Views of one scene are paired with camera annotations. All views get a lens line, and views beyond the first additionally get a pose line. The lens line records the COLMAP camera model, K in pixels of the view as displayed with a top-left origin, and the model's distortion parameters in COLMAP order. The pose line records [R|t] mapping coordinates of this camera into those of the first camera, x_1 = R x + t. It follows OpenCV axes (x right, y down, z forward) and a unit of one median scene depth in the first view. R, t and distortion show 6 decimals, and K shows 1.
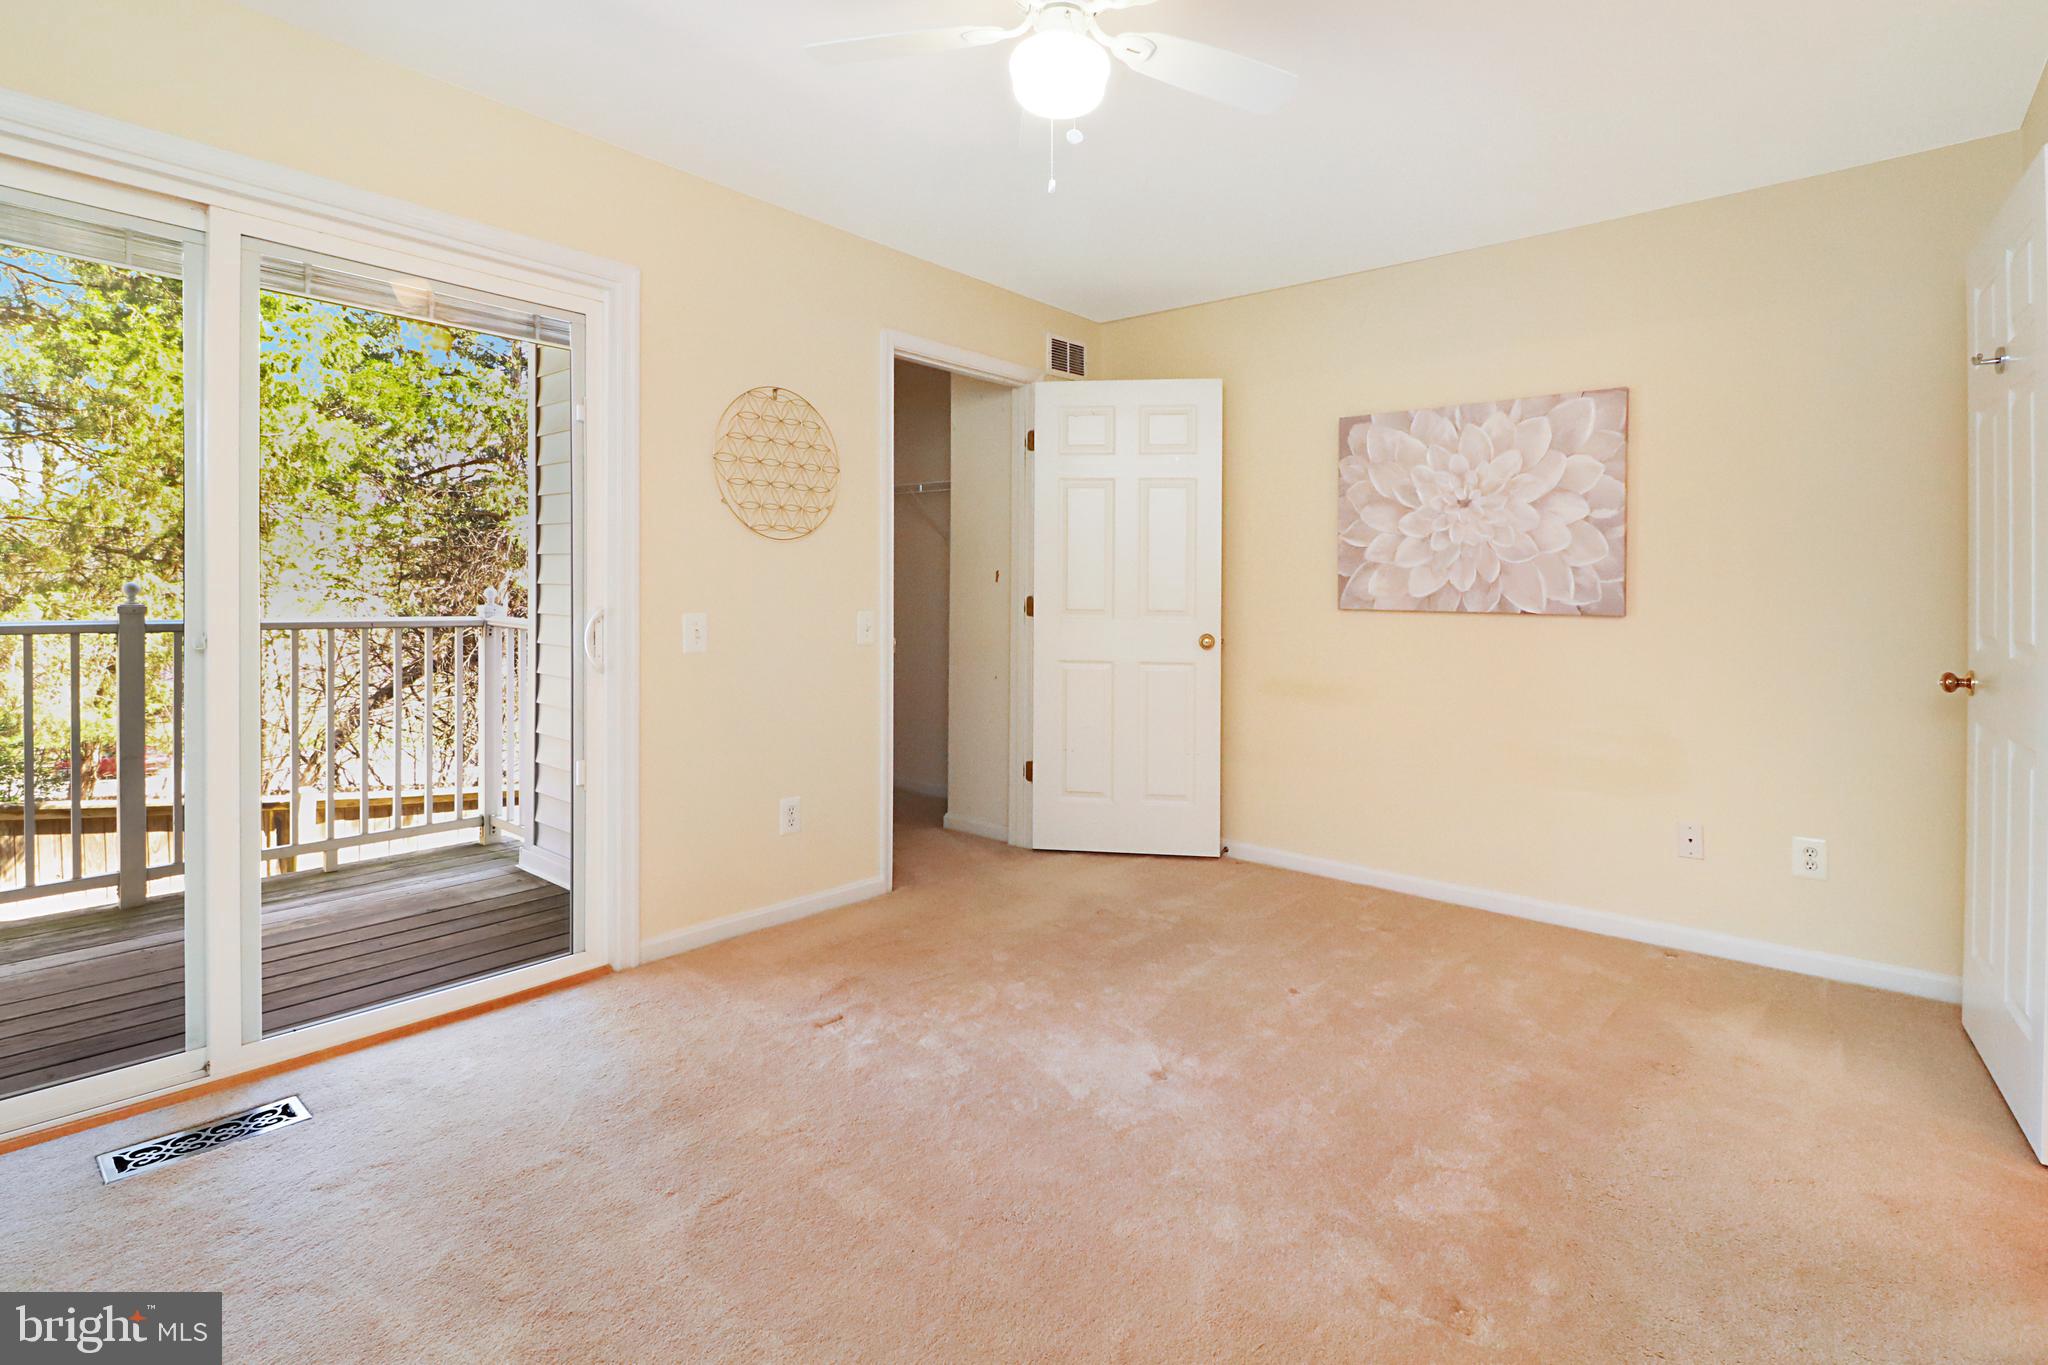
lens RADIAL K [[950.5, 0, 1029.0], [0, 950.5, 594.0], [0, 0, 1]] dist [-0.000944, -0.000415]
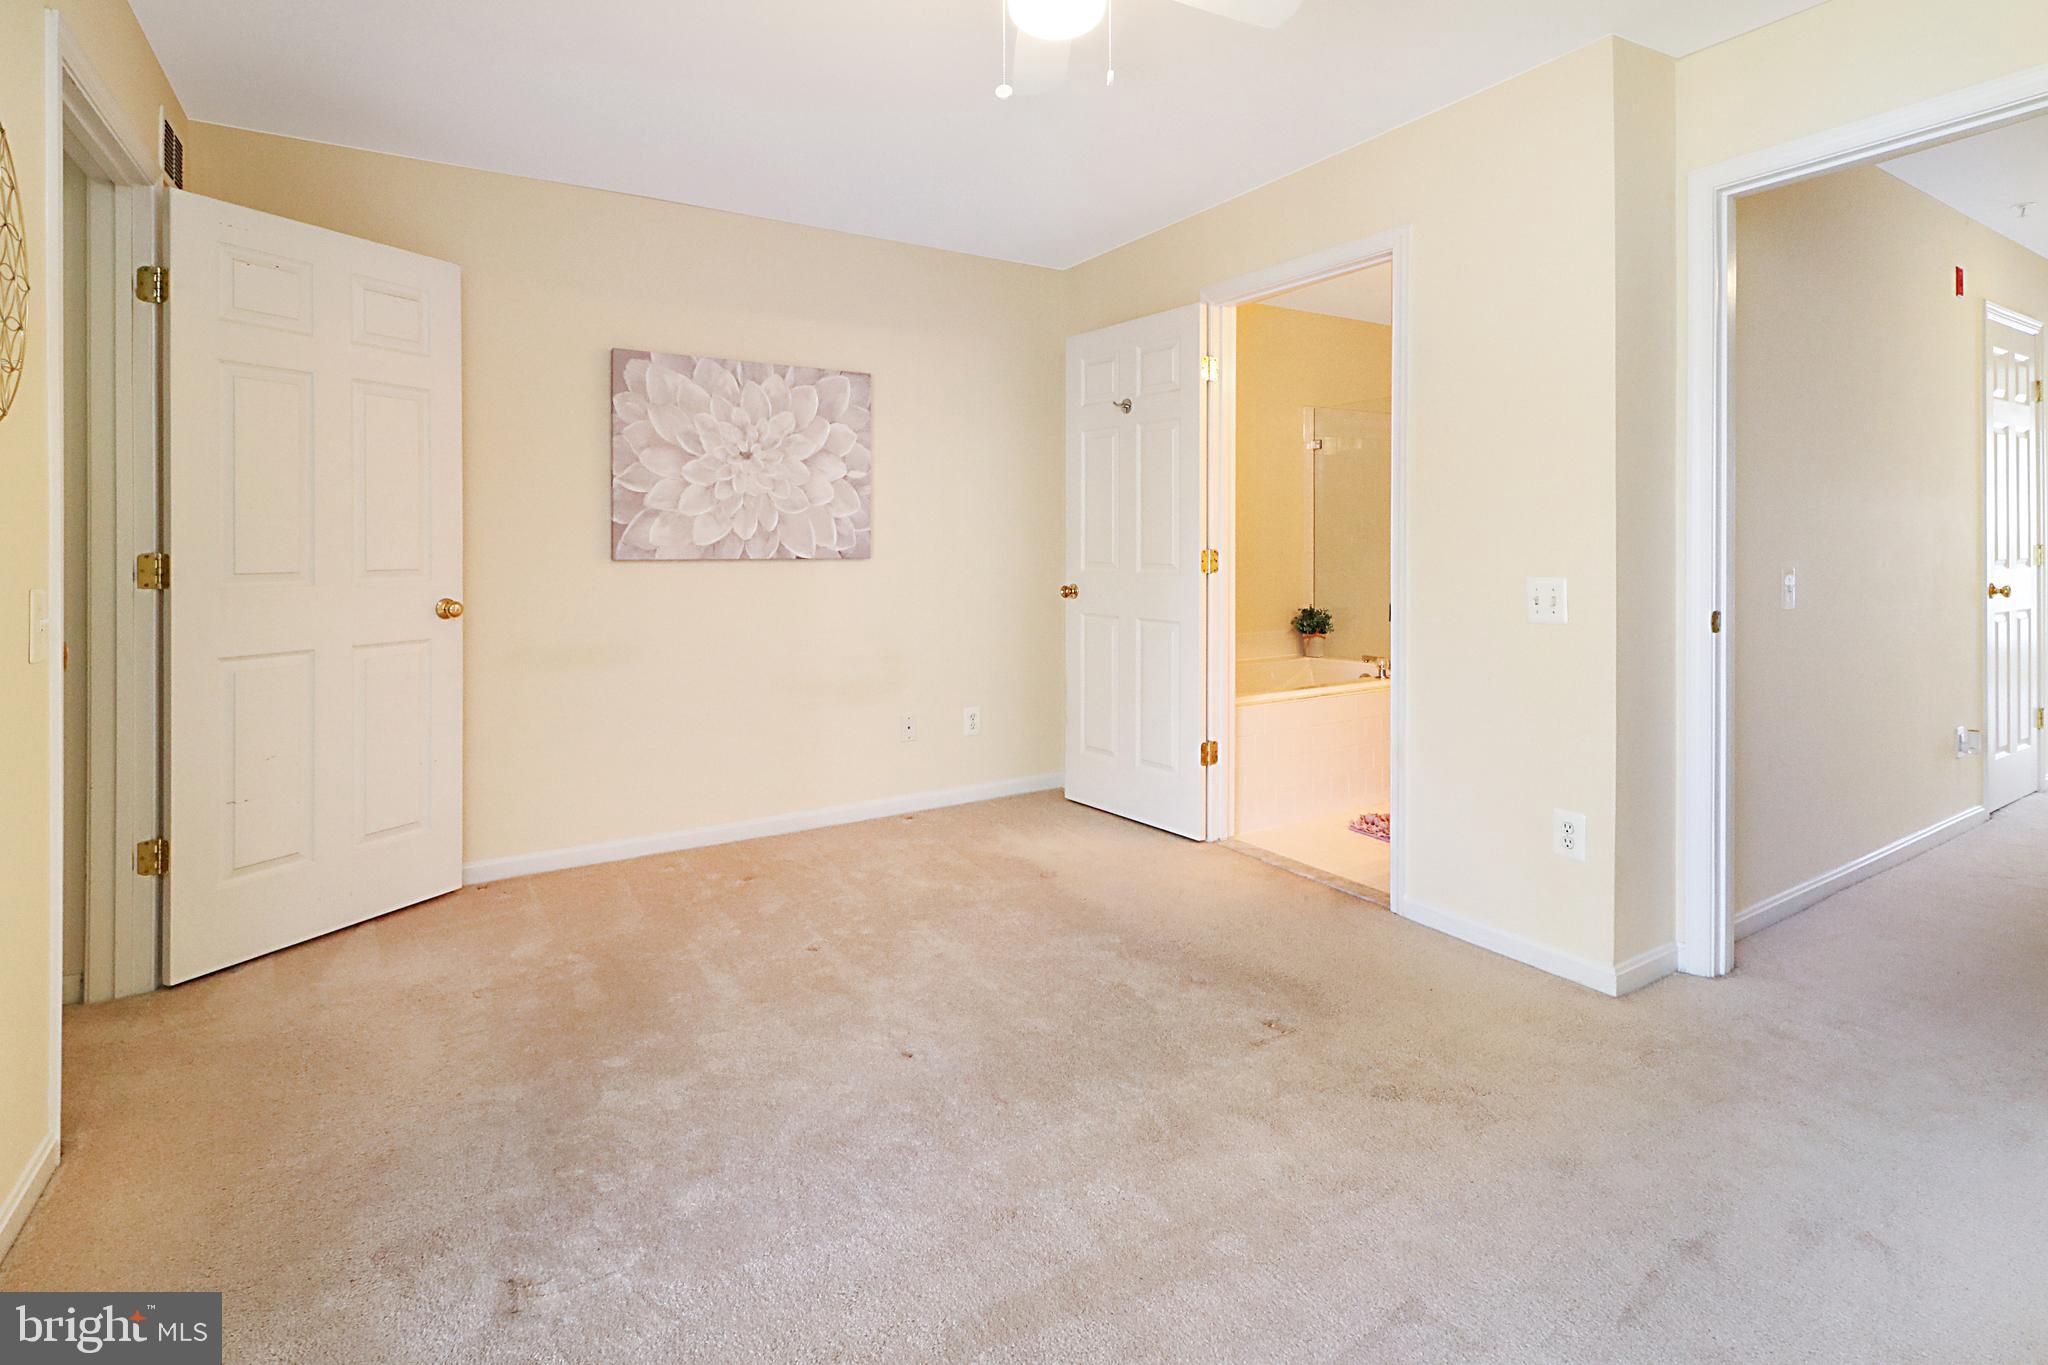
lens RADIAL K [[979.0, 0, 1026.9], [0, 979.0, 536.4], [0, 0, 1]] dist [0.018751, -0.013295]
pose [[0.317493, -0.001525, 0.948259, -0.473308], [0.009653, 0.999952, -0.001623, -0.001265], [-0.948211, 0.009669, 0.317493, 0.365829]]
